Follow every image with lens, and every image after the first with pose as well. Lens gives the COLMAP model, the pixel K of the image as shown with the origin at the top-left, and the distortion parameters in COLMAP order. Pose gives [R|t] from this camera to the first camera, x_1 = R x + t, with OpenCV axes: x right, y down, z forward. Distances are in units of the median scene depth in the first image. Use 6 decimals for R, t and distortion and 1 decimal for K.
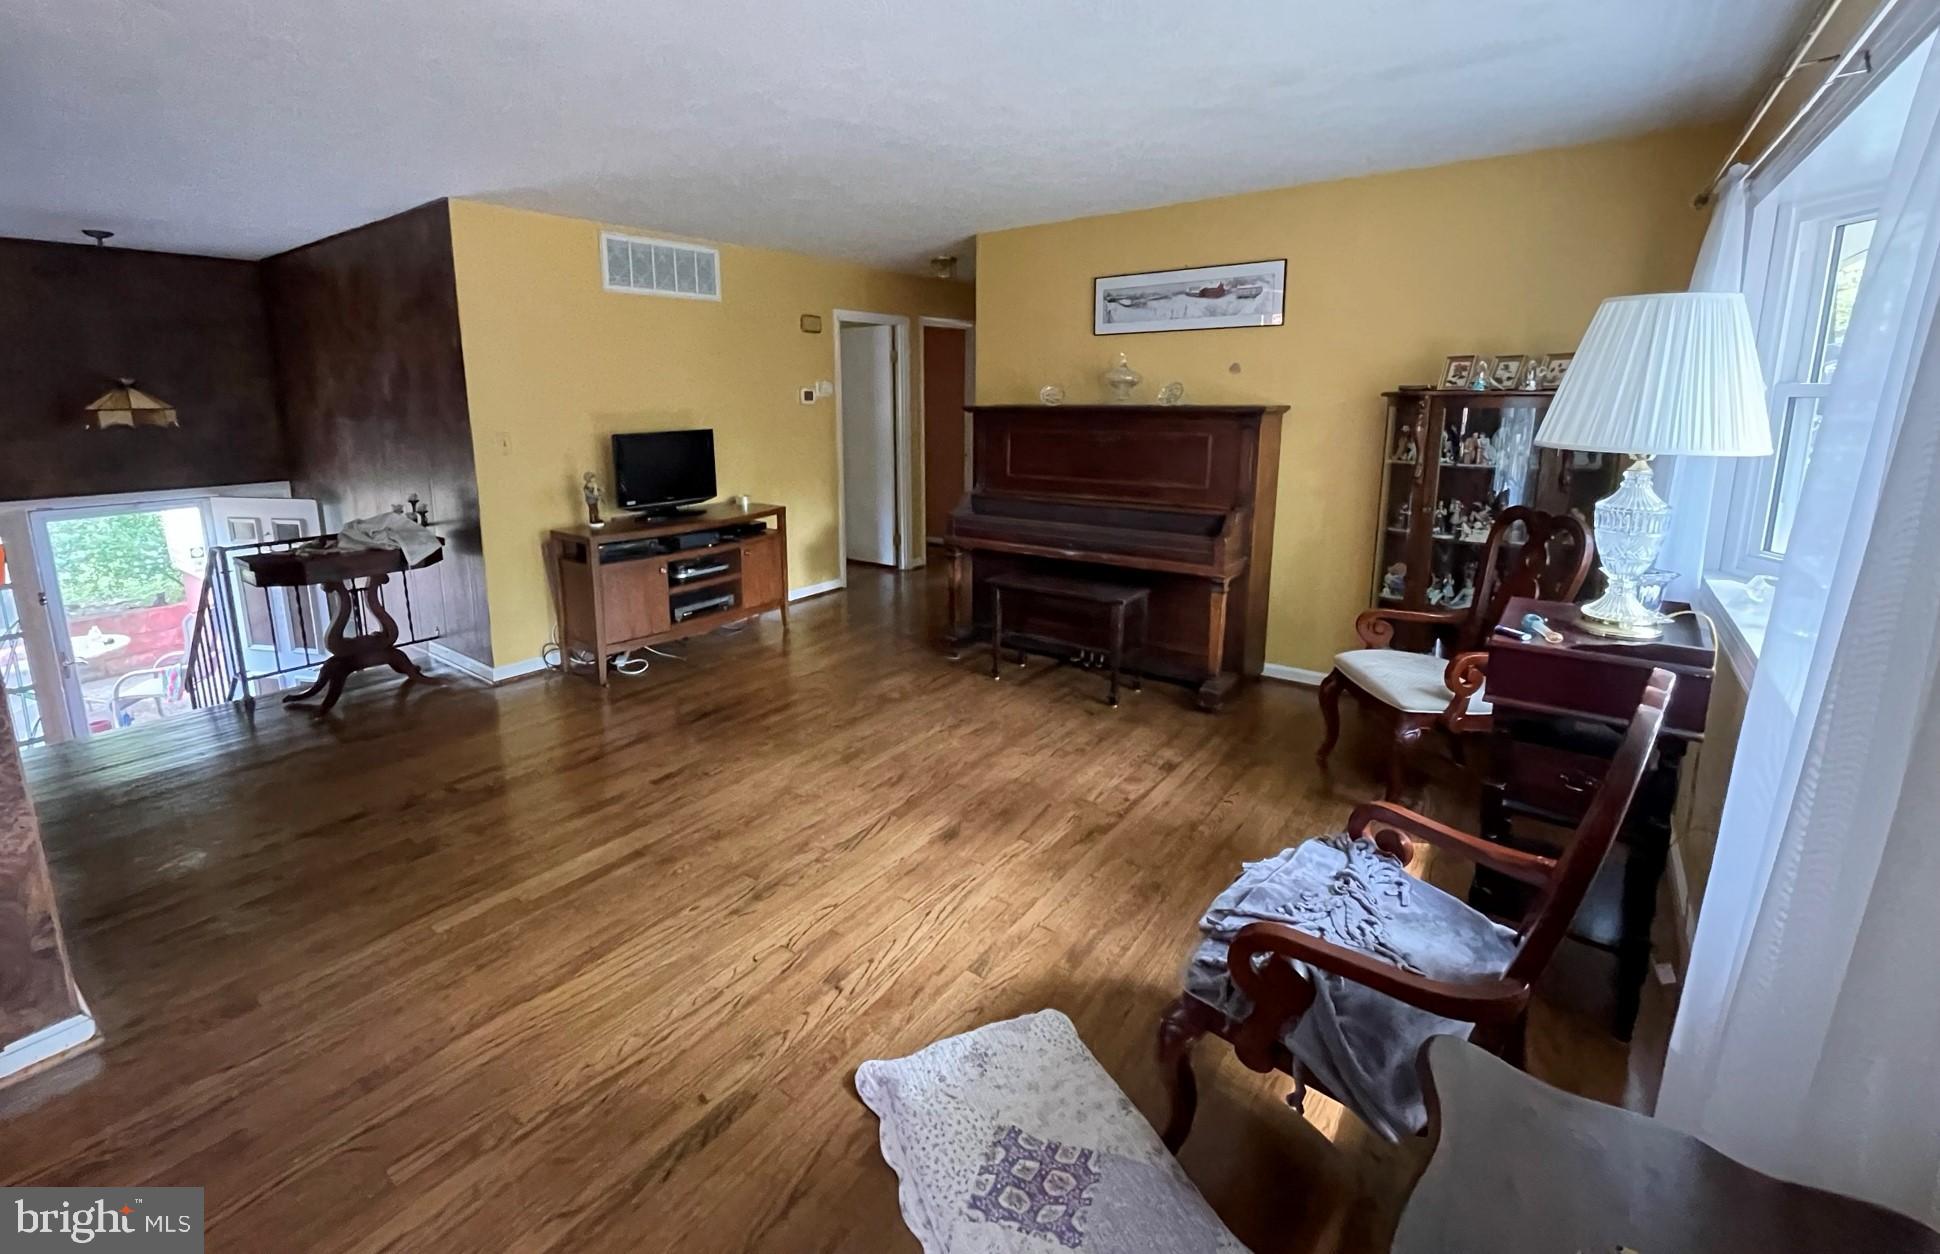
lens RADIAL K [[836.7, 0, 920.0], [0, 836.7, 546.1], [0, 0, 1]] dist [0.000252, 0.000071]
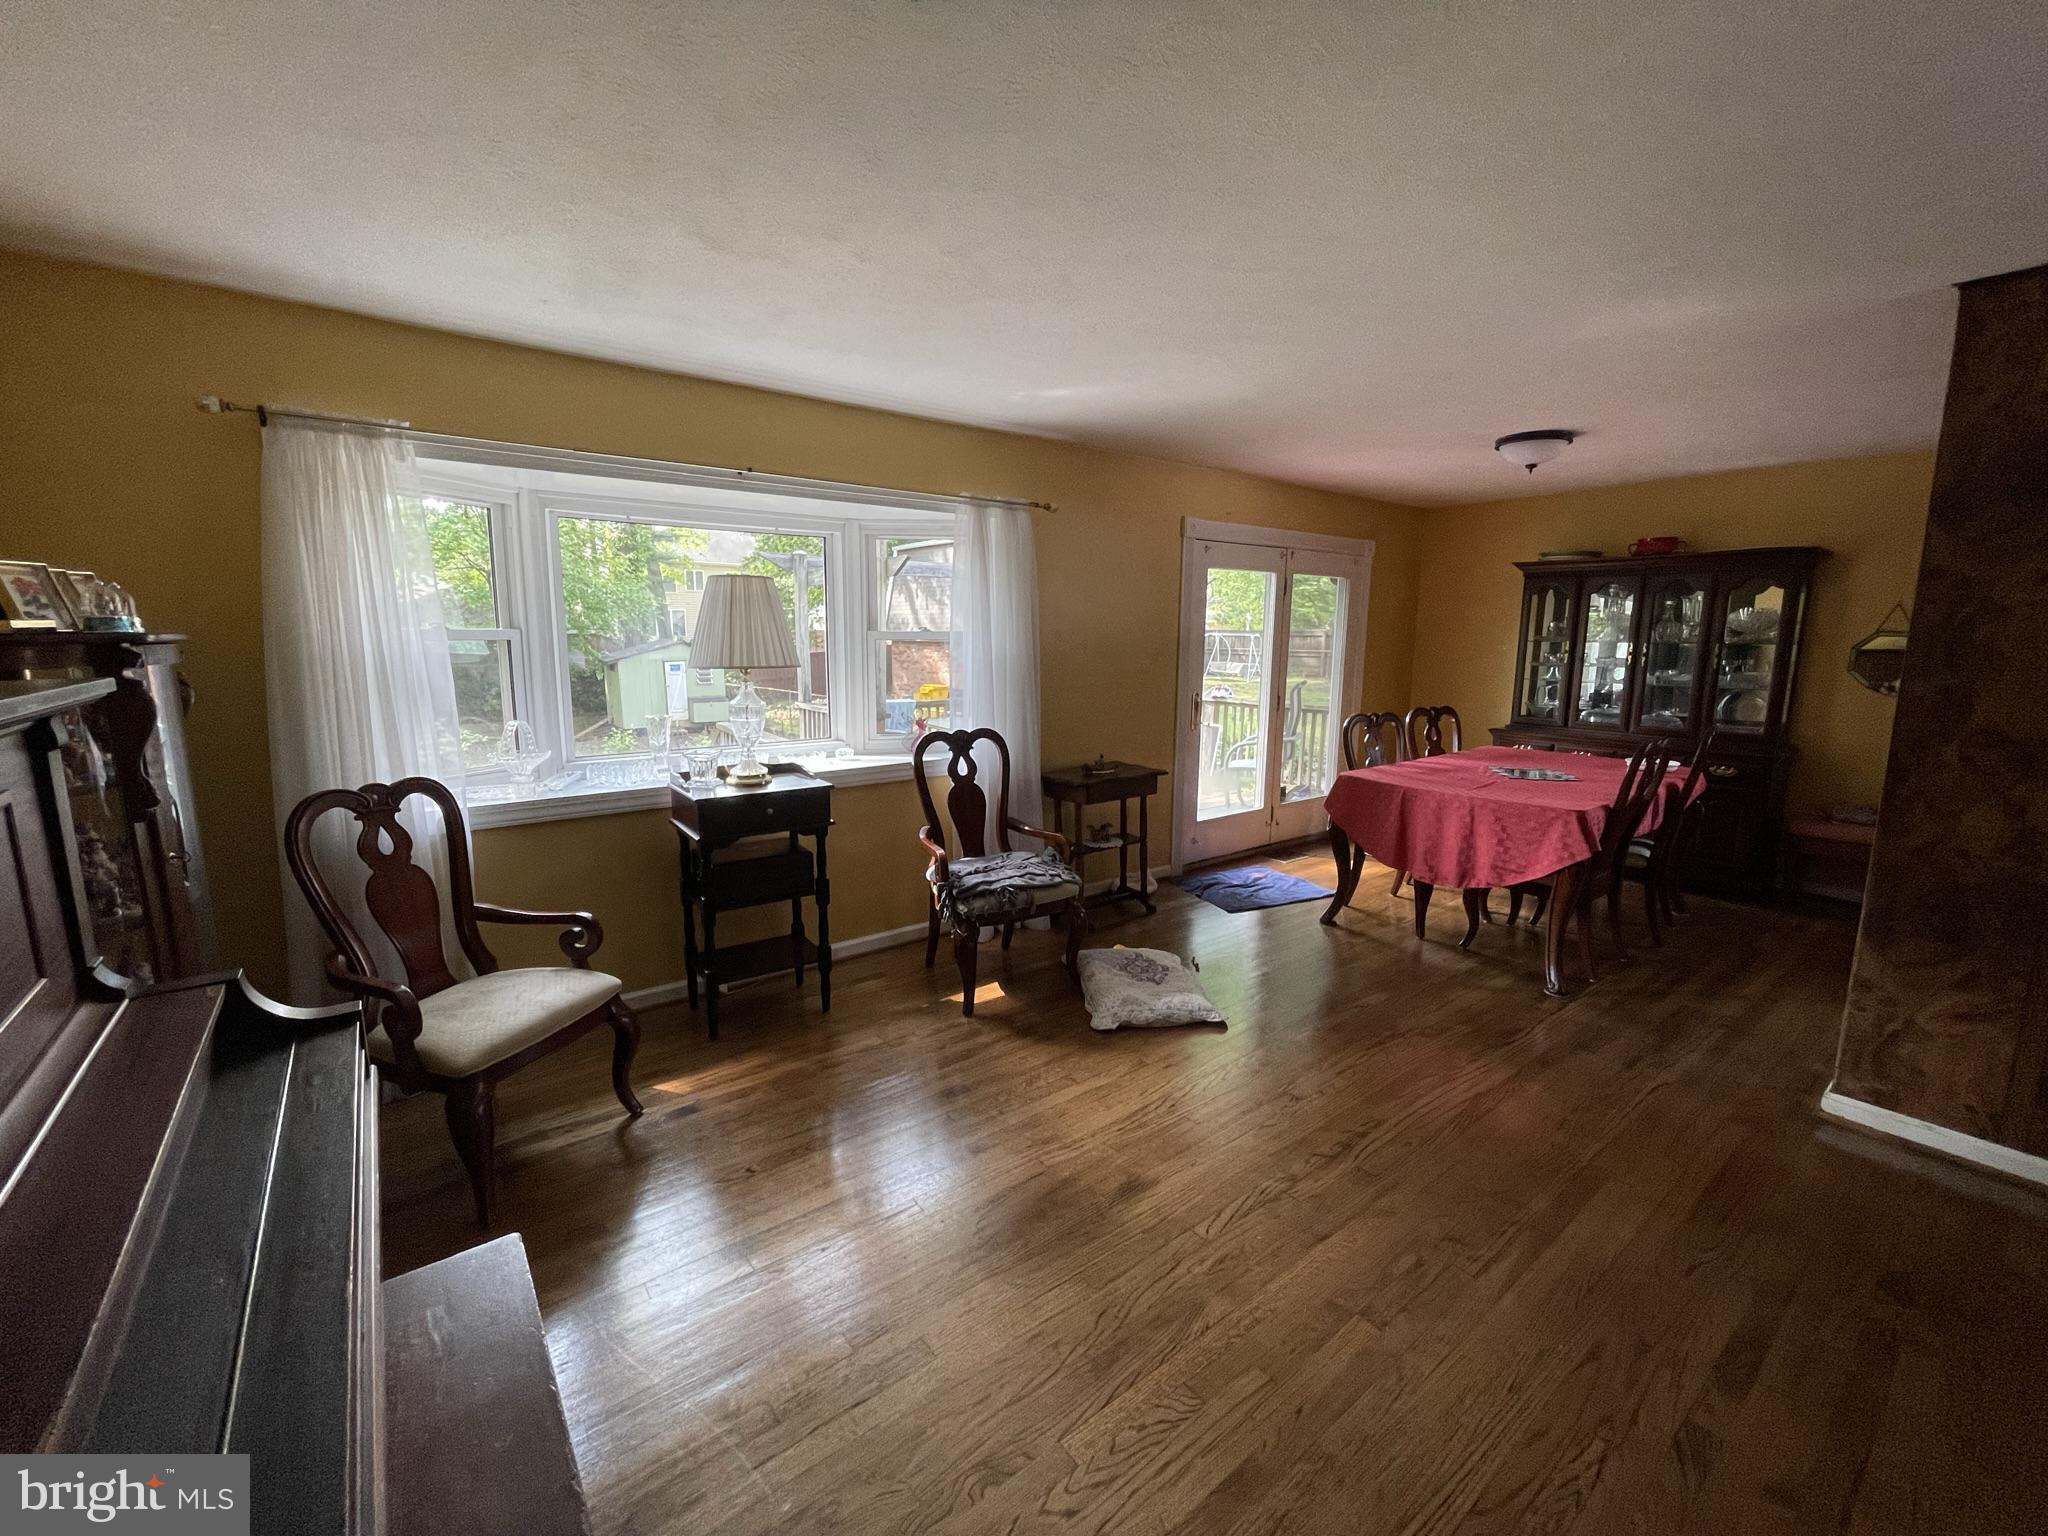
lens RADIAL K [[829.5, 0, 1020.4], [0, 829.5, 763.3], [0, 0, 1]] dist [0.003143, -0.000637]
pose [[-0.966816, -0.035938, 0.252934, -0.033788], [0.049159, 0.945384, 0.322231, -0.206932], [-0.250700, 0.323972, -0.912246, 1.128976]]
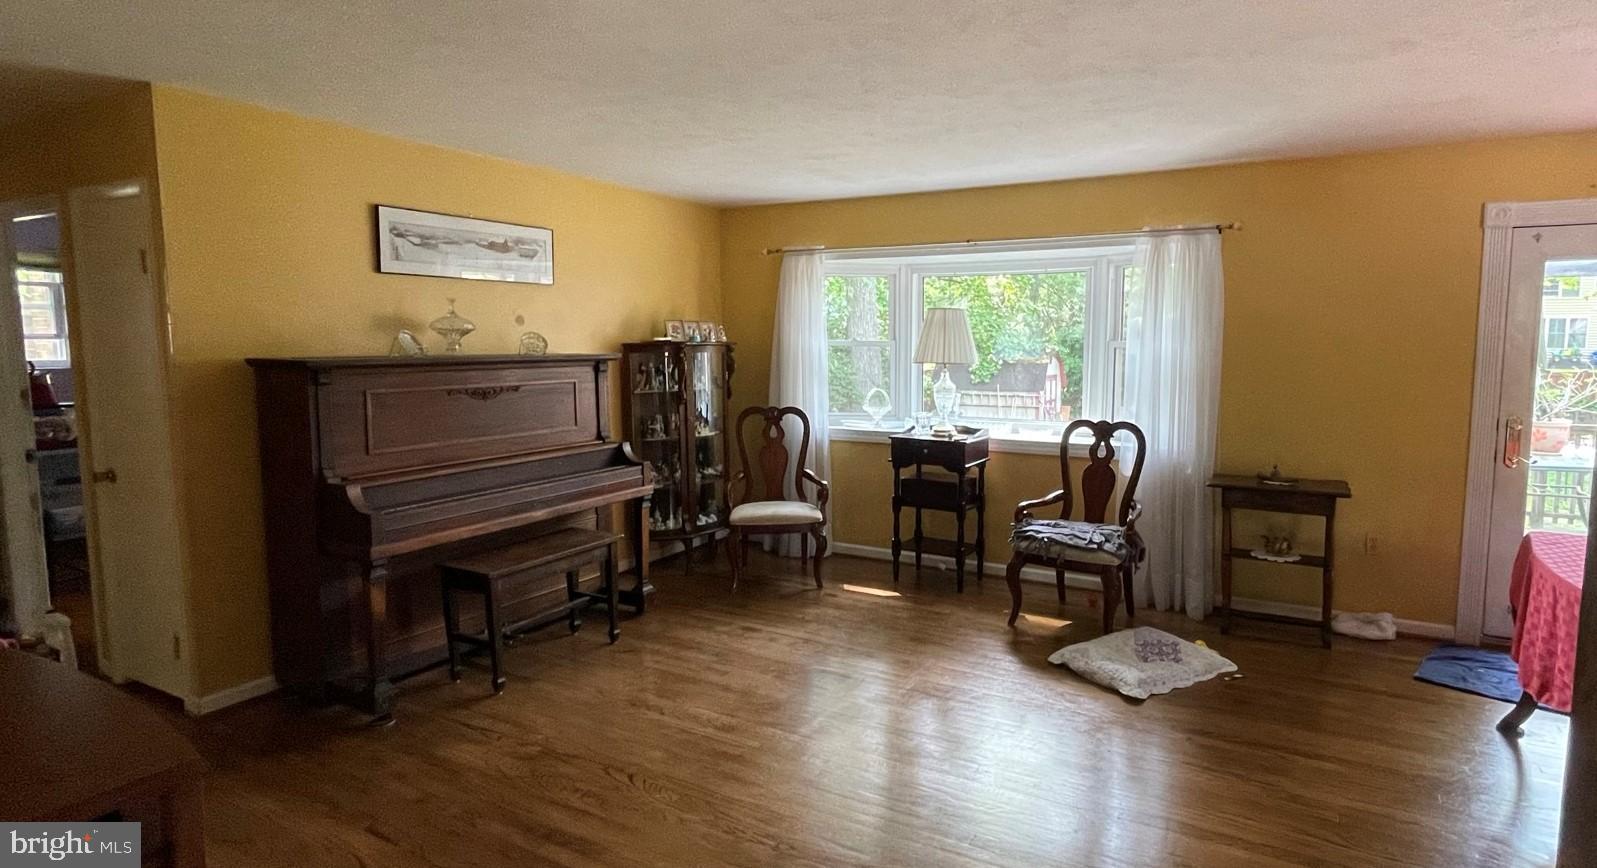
lens RADIAL K [[826.5, 0, 868.4], [0, 826.5, 416.3], [0, 0, 1]] dist [-0.002999, 0.000044]
pose [[-0.176406, -0.085617, 0.980587, -0.782489], [0.173448, 0.977918, 0.116587, -0.142572], [-0.968915, 0.190647, -0.157661, 0.786394]]
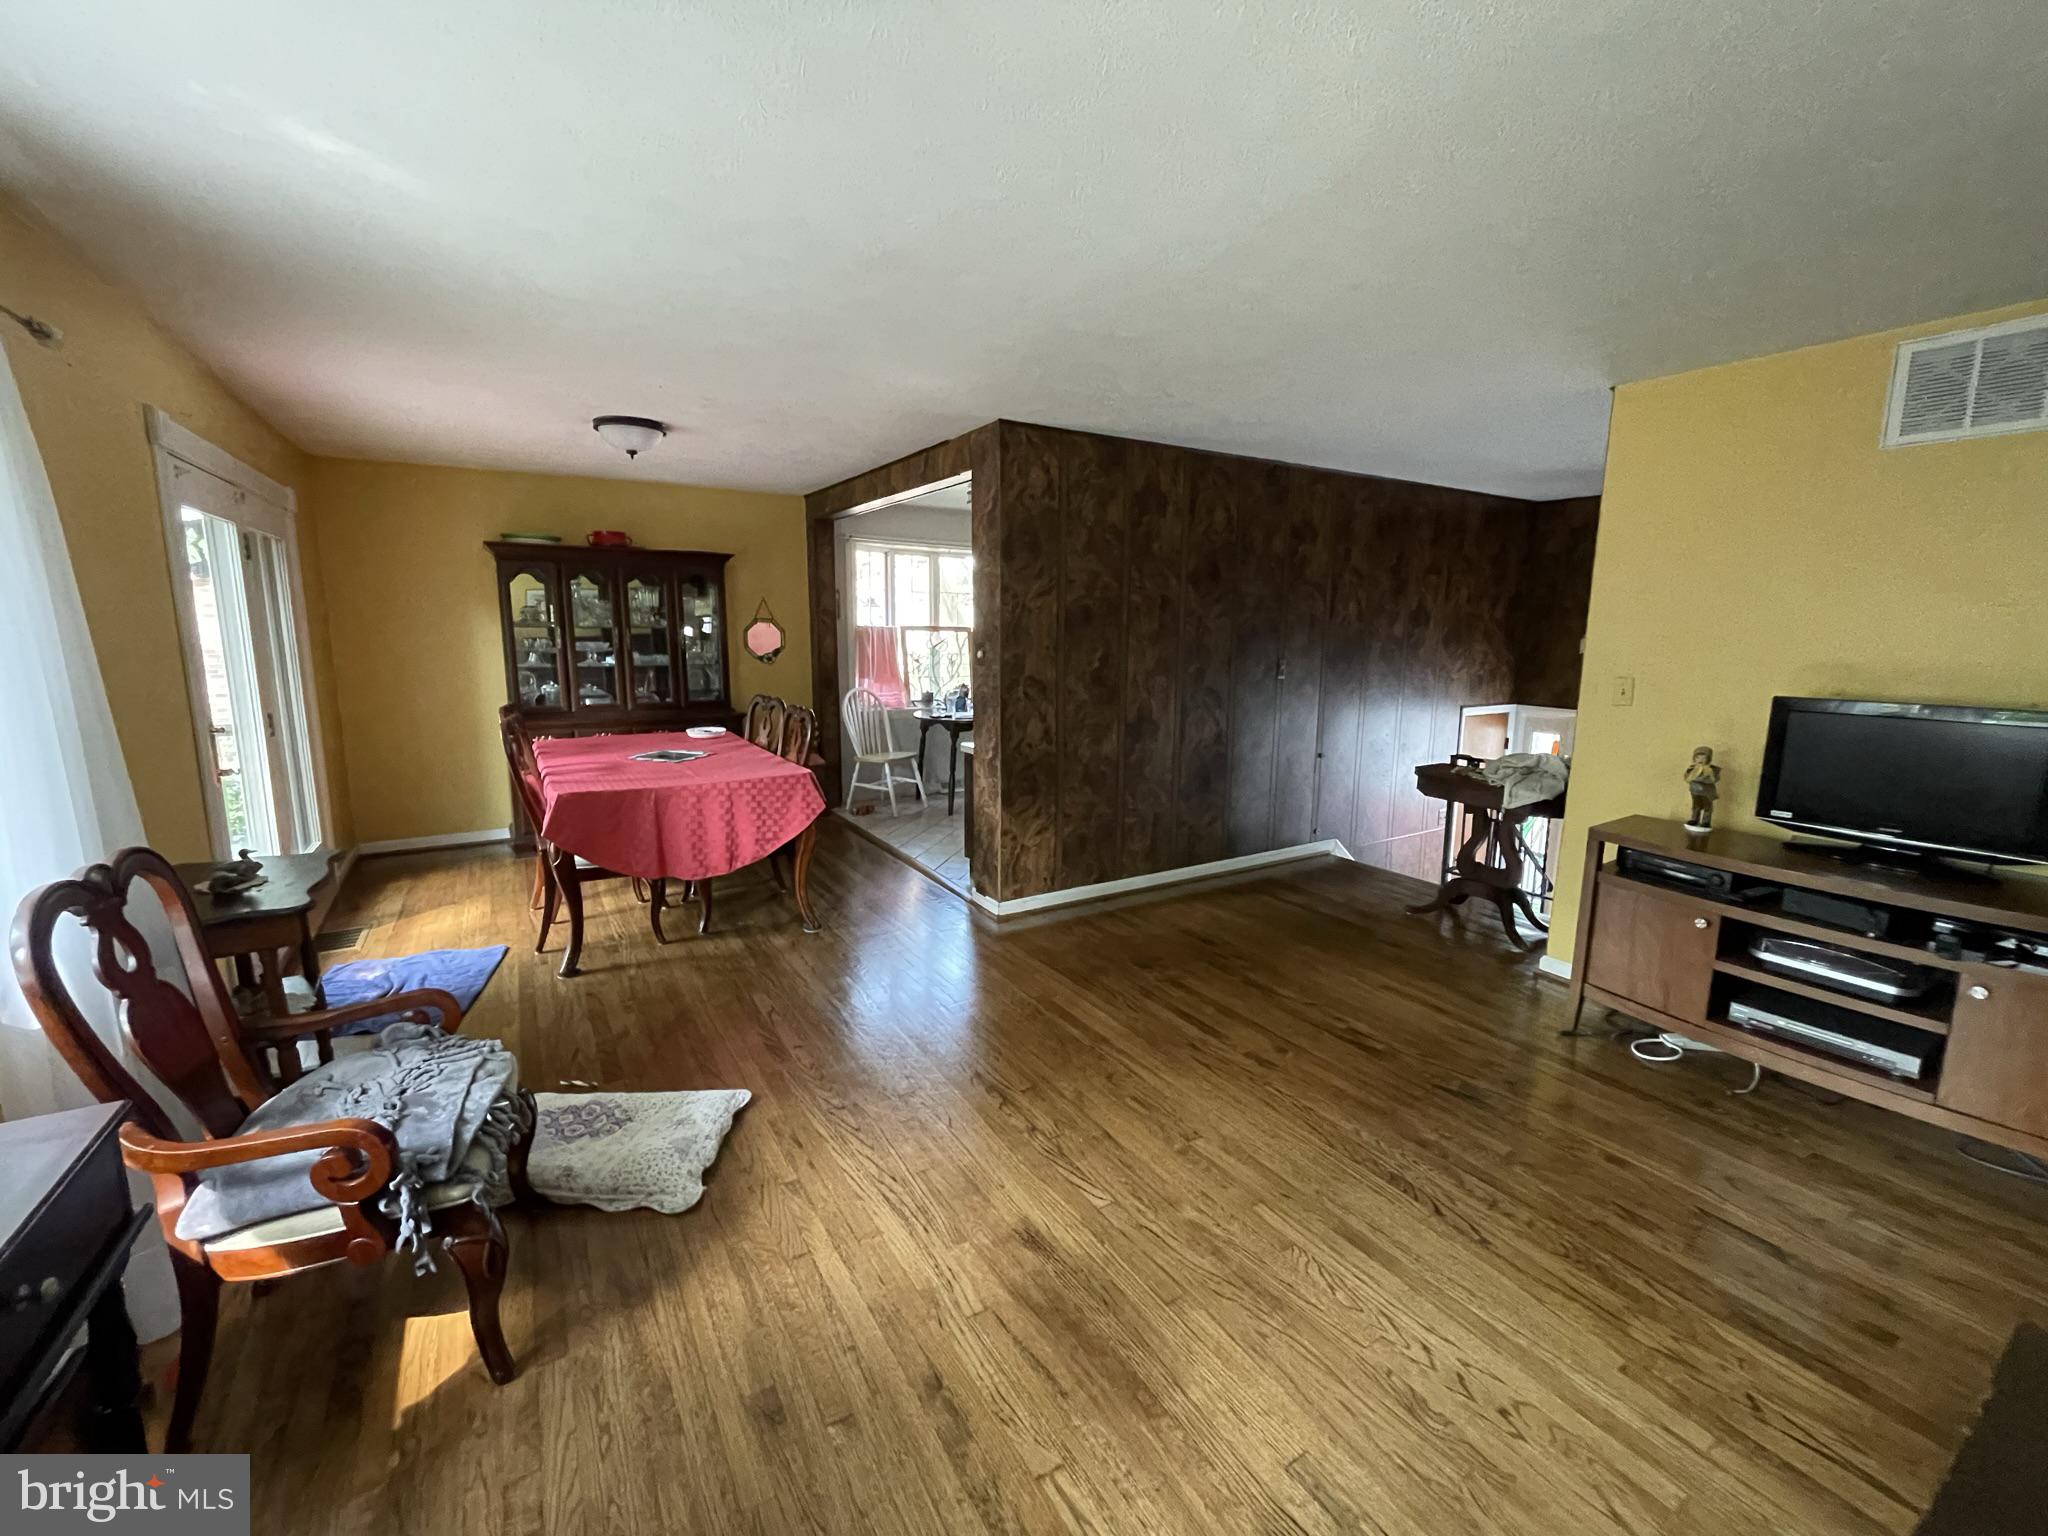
lens RADIAL K [[829.5, 0, 1006.8], [0, 829.5, 765.0], [0, 0, 1]] dist [0.003143, -0.000637]
pose [[-0.364186, 0.163723, -0.916823, 0.443997], [-0.171479, 0.955808, 0.238801, -0.150464], [0.915404, 0.244184, -0.320017, 0.774505]]
